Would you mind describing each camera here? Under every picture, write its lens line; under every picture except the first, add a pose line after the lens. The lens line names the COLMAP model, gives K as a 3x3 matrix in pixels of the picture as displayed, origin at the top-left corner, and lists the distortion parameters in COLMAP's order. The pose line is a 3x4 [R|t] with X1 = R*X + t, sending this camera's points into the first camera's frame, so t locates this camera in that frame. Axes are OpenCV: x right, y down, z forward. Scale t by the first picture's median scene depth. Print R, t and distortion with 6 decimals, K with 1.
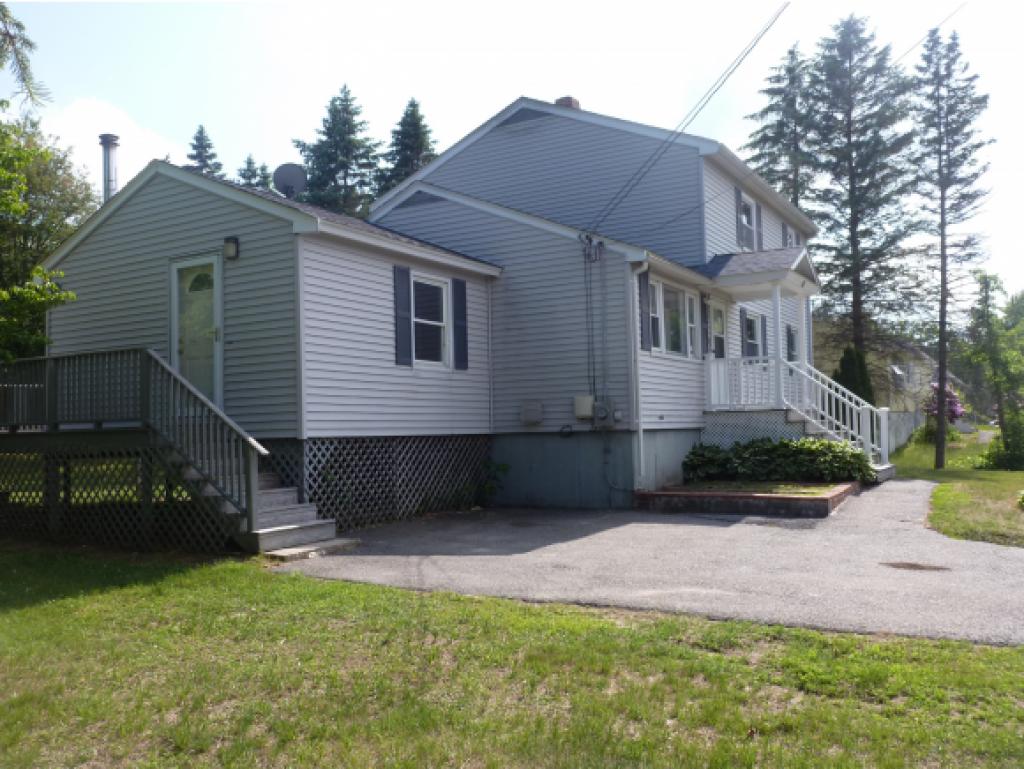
lens RADIAL K [[905.7, 0, 519.0], [0, 905.7, 398.7], [0, 0, 1]] dist [-0.079446, 0.055664]
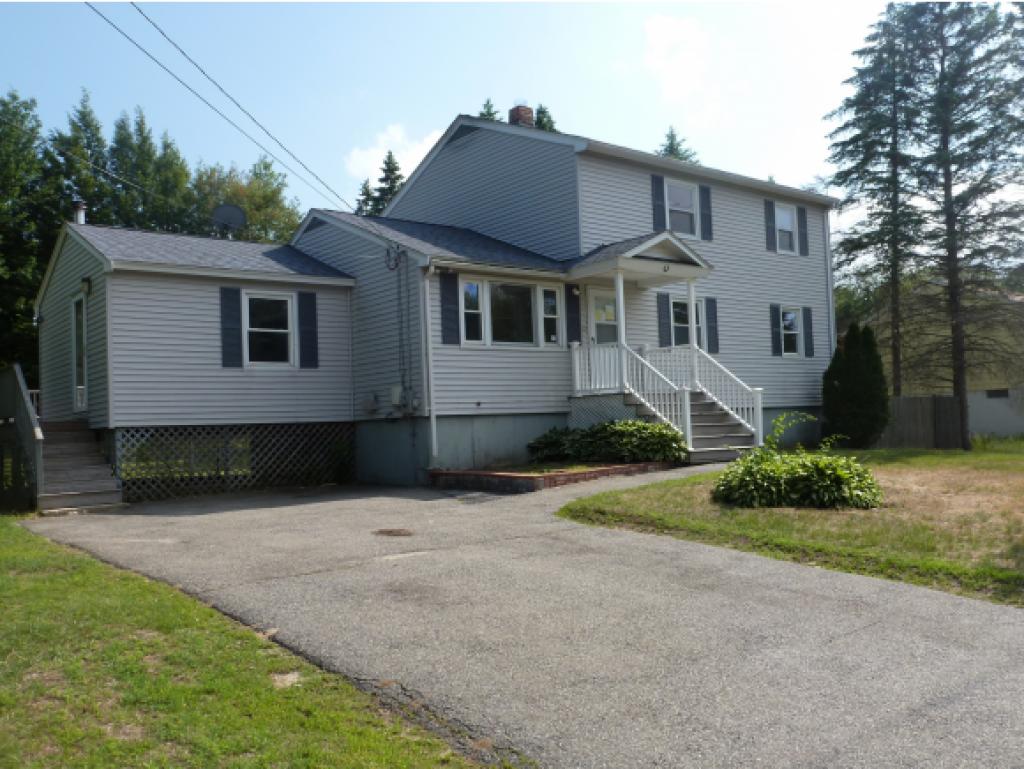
lens RADIAL K [[905.7, 0, 519.0], [0, 905.7, 398.7], [0, 0, 1]] dist [-0.079446, 0.055664]
pose [[0.937221, -0.027468, -0.347654, 0.611203], [0.031244, 0.999498, 0.005258, 0.010479], [0.347335, -0.015790, 0.937608, -0.015636]]
